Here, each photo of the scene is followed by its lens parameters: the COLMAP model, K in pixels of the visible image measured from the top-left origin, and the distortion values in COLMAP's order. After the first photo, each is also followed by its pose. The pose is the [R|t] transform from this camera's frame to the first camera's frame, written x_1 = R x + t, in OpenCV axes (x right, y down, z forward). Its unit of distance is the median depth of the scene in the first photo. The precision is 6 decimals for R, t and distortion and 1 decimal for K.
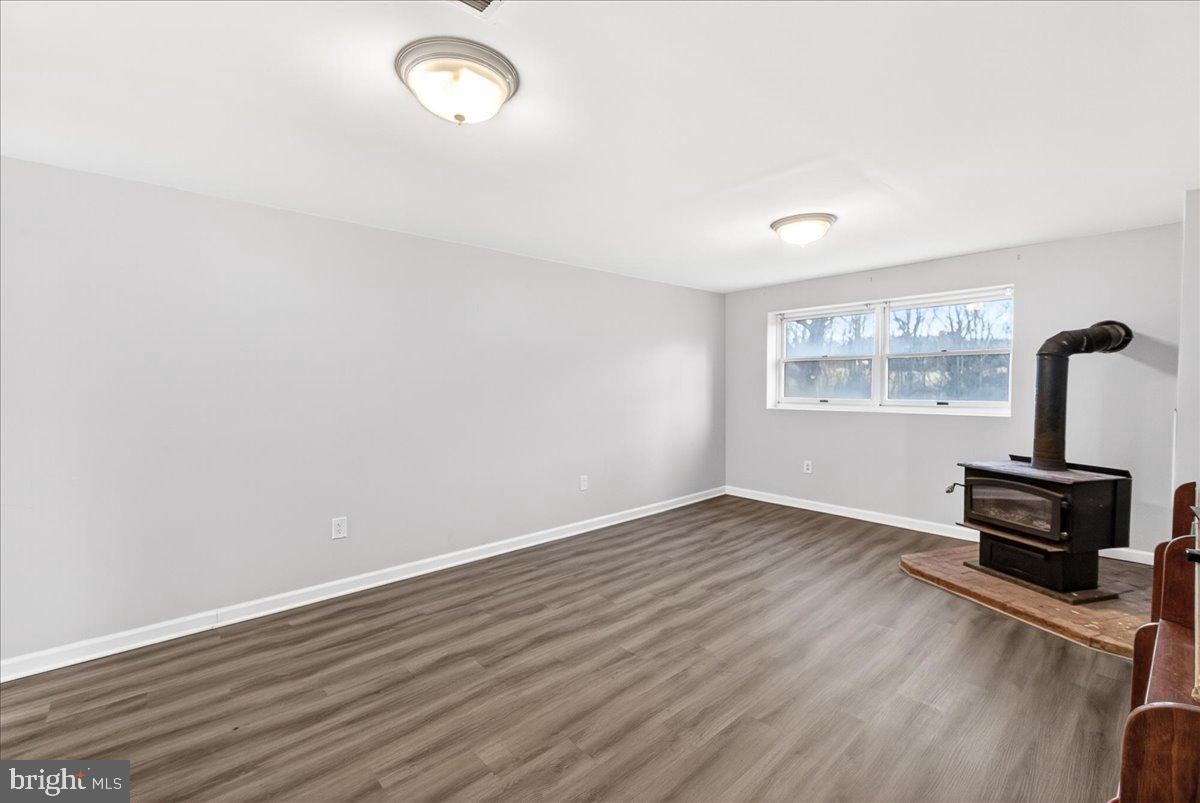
lens RADIAL K [[521.6, 0, 594.4], [0, 521.6, 398.6], [0, 0, 1]] dist [0.000745, 0.000064]
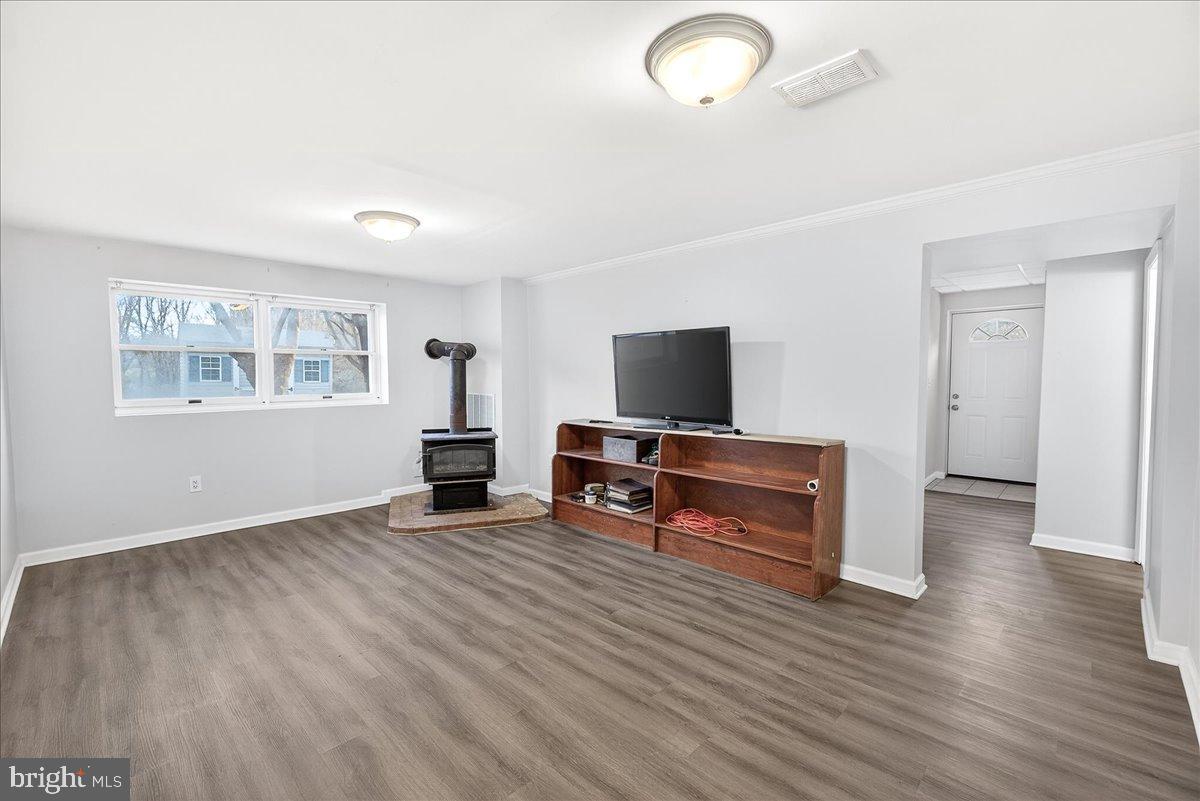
lens RADIAL K [[519.2, 0, 585.3], [0, 519.2, 401.6], [0, 0, 1]] dist [-0.001971, -0.000227]
pose [[-0.063288, -0.044072, 0.997022, -0.624543], [0.035353, 0.998298, 0.046372, -0.017135], [-0.997369, 0.038183, -0.061622, 0.663423]]
